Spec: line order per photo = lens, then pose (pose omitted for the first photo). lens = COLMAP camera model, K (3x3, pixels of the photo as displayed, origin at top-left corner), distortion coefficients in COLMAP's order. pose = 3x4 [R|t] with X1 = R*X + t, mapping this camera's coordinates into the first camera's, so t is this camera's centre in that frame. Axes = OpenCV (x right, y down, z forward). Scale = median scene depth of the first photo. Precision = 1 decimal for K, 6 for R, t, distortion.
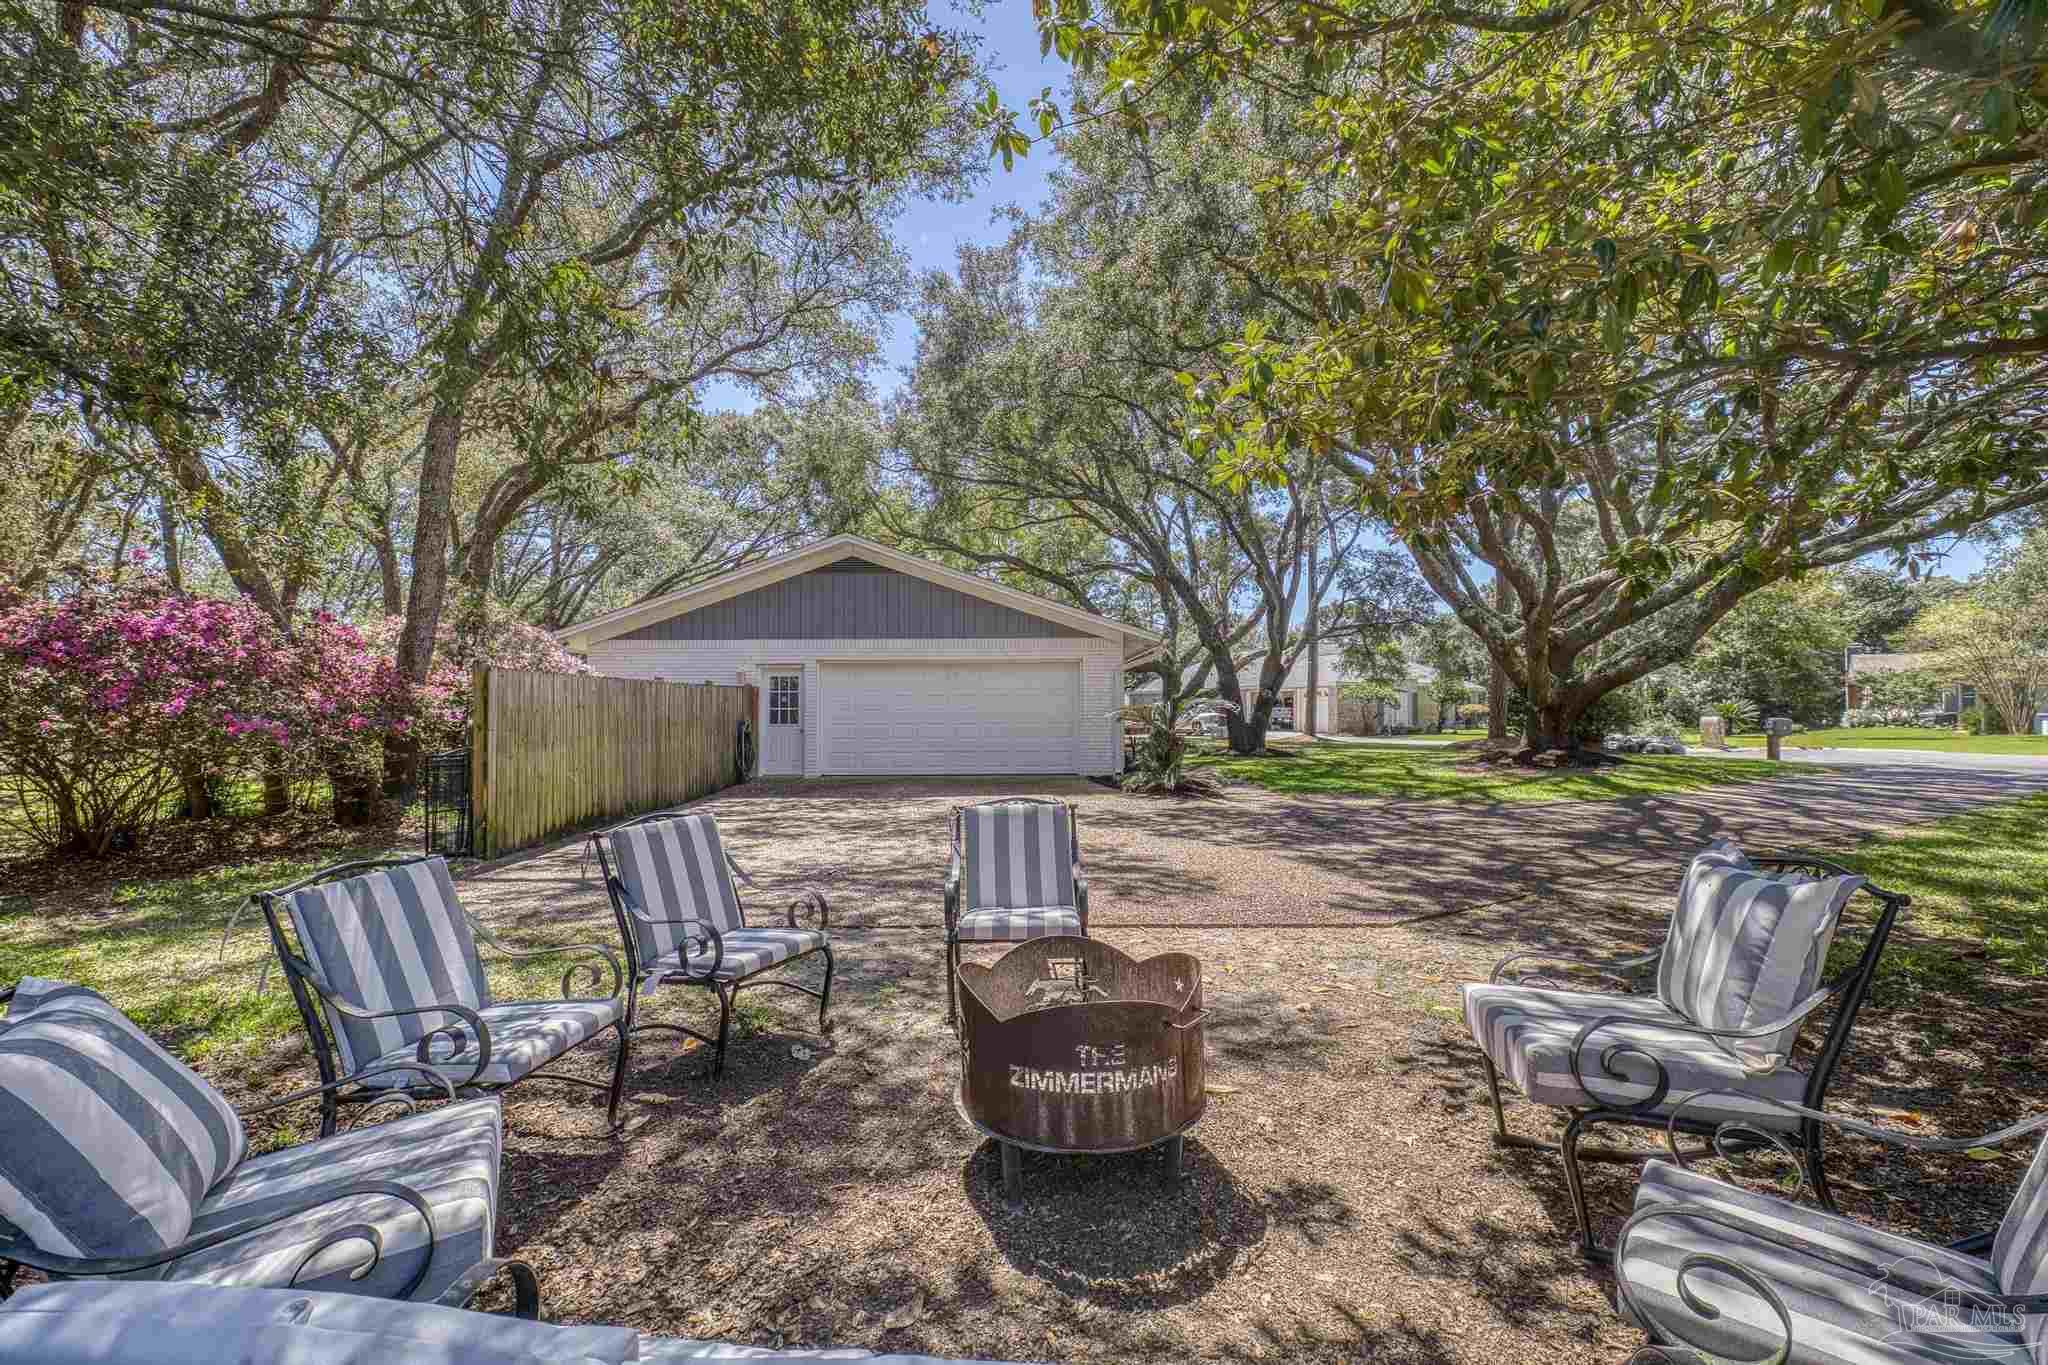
lens RADIAL K [[889.3, 0, 1019.6], [0, 889.3, 696.6], [0, 0, 1]] dist [0.002824, 0.000168]
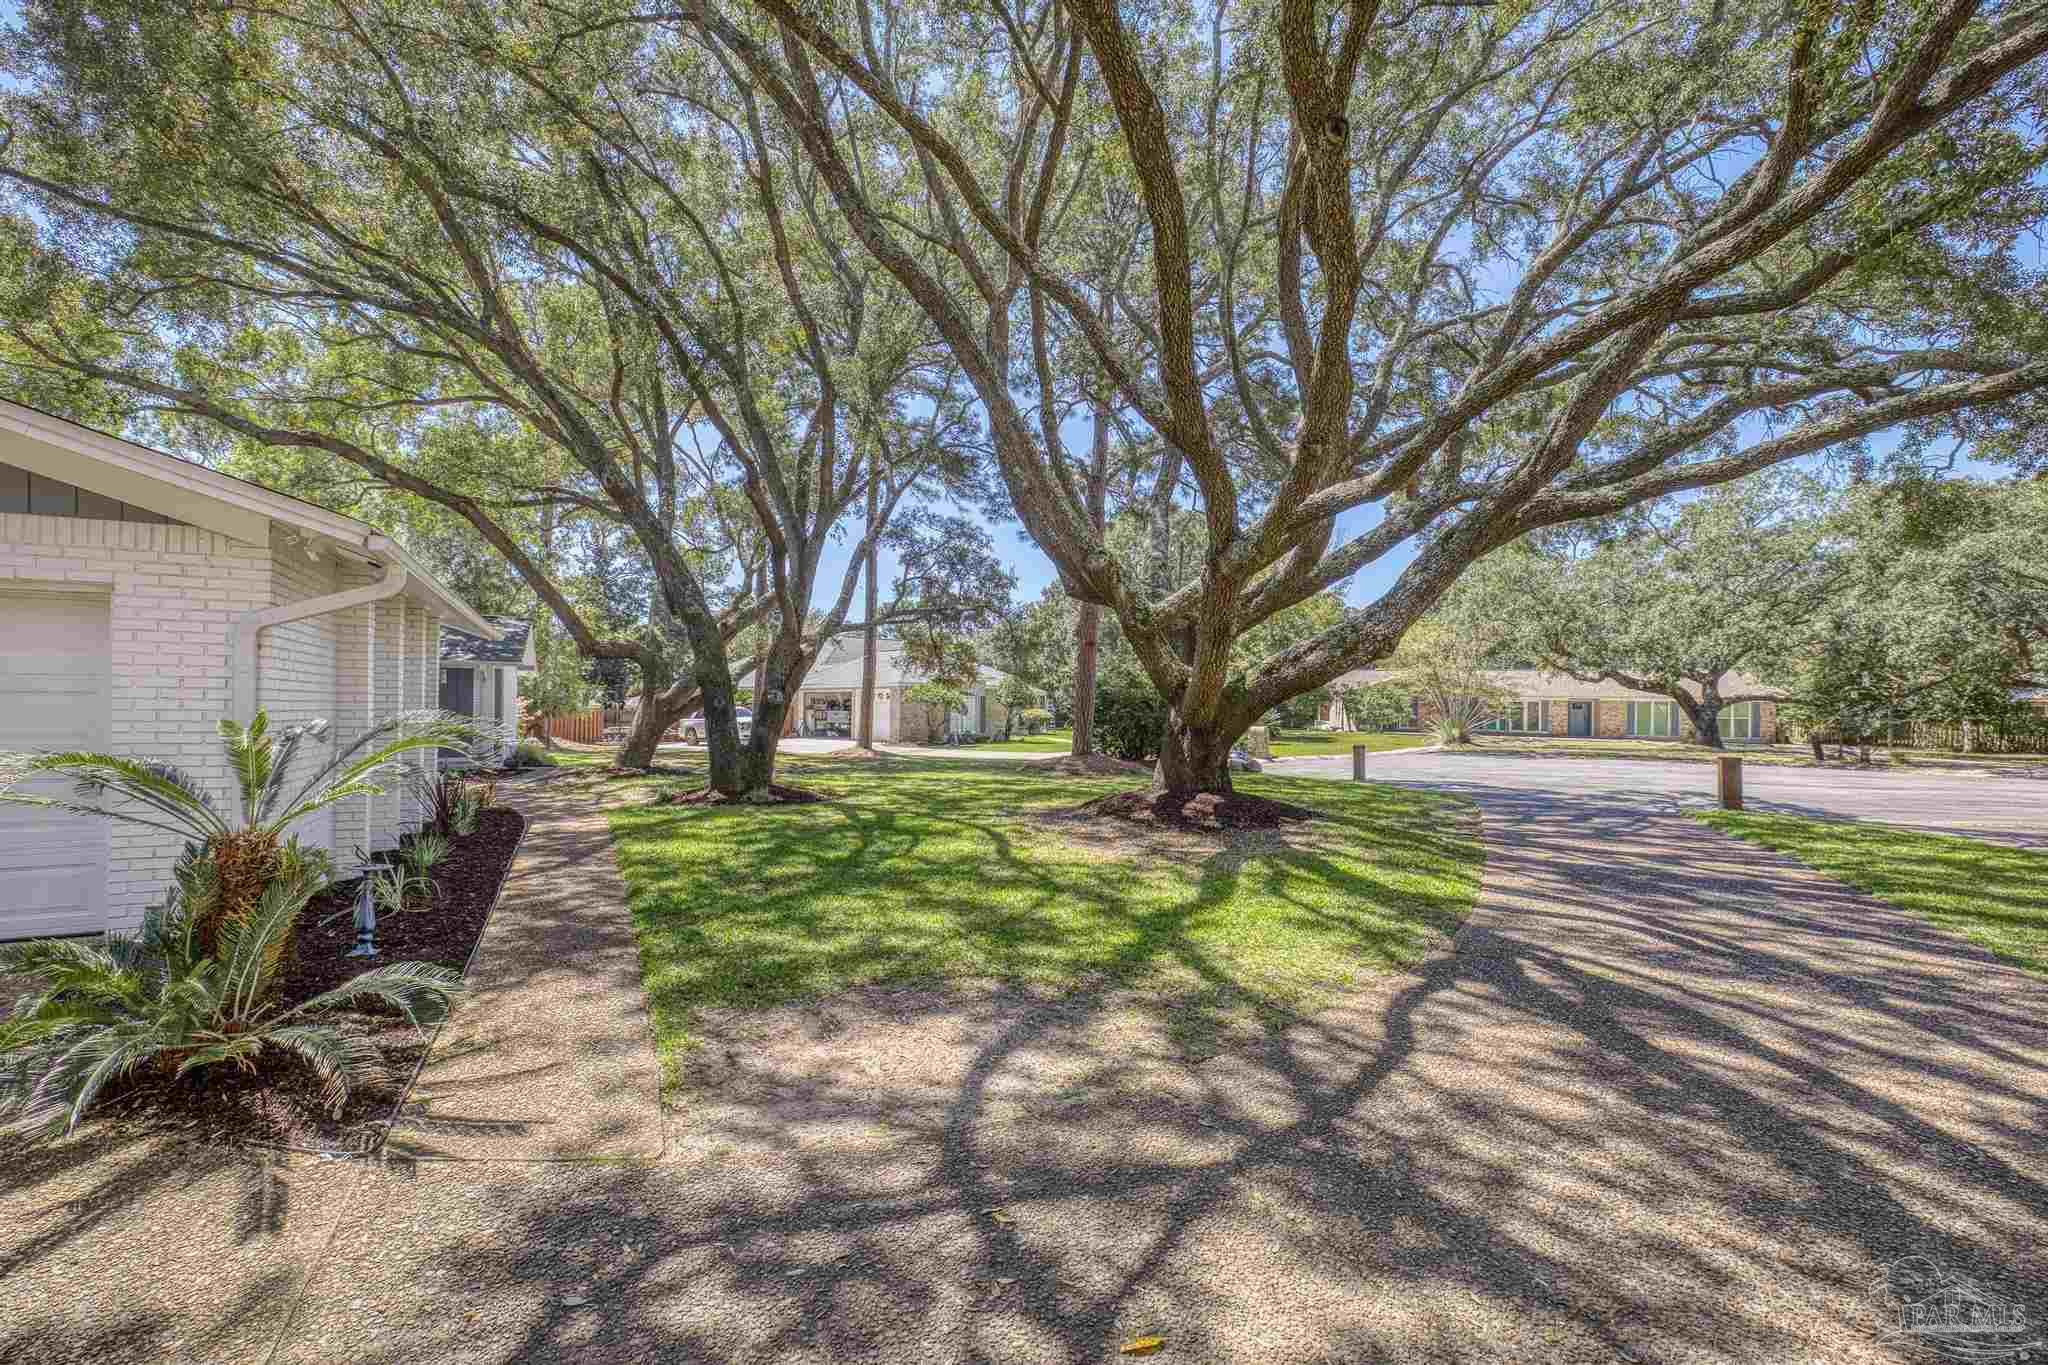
lens RADIAL K [[889.3, 0, 1022.8], [0, 889.3, 691.7], [0, 0, 1]] dist [0.002824, 0.000168]
pose [[0.890547, 0.019001, 0.454495, 0.095934], [-0.016792, 0.999819, -0.008897, -0.002138], [-0.454582, 0.000291, 0.890705, 0.242164]]
